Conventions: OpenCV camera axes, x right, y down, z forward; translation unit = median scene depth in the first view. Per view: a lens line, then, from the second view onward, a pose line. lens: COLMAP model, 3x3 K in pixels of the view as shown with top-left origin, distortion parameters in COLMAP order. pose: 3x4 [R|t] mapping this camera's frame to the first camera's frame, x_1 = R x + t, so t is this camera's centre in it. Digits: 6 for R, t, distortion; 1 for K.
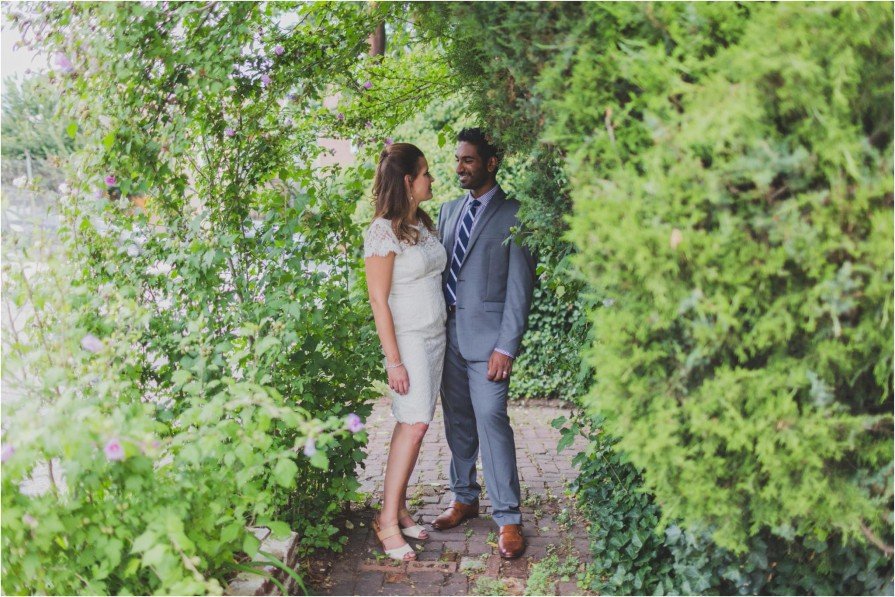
lens RADIAL K [[849.5, 0, 453.9], [0, 849.5, 287.2], [0, 0, 1]] dist [0.005929, 0.004309]
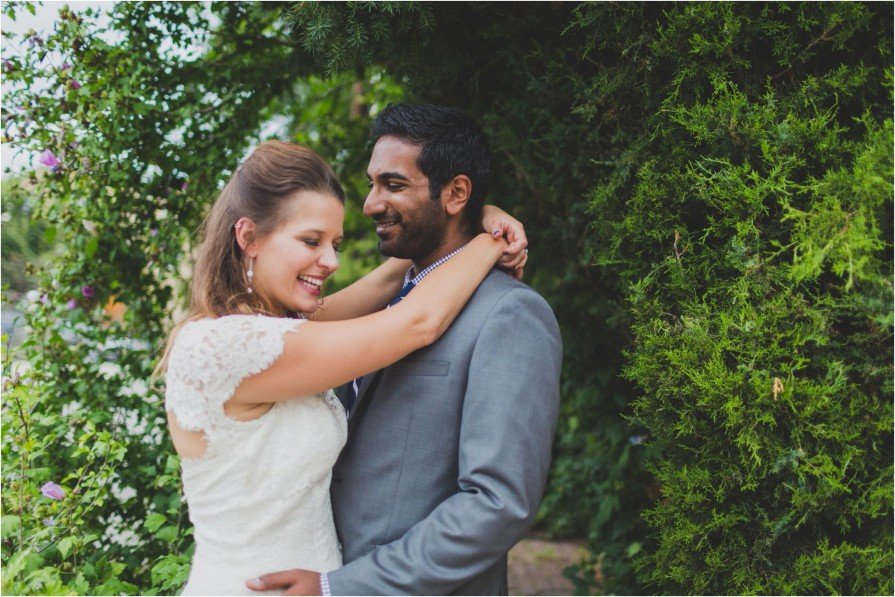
lens RADIAL K [[849.5, 0, 453.9], [0, 849.5, 287.2], [0, 0, 1]] dist [0.005929, 0.004309]
pose [[0.998731, 0.029671, 0.040703, -0.078986], [-0.024101, 0.991078, -0.131086, -0.030026], [-0.044229, 0.129938, 0.990535, 0.131567]]
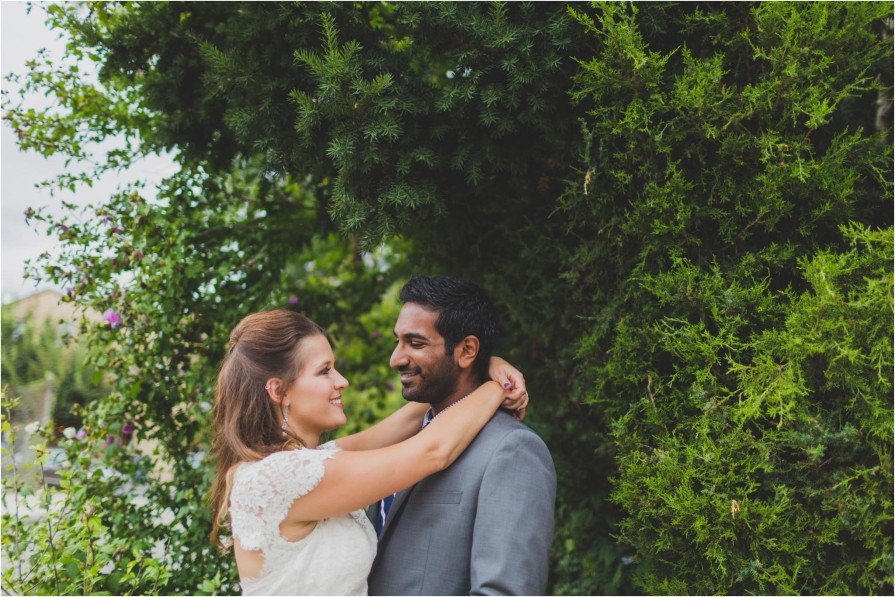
lens RADIAL K [[849.5, 0, 453.9], [0, 849.5, 287.2], [0, 0, 1]] dist [0.005929, 0.004309]
pose [[0.998561, 0.021372, 0.049179, -0.110391], [-0.007334, 0.962953, -0.269569, -0.027721], [-0.053118, 0.268821, 0.961724, -0.040100]]
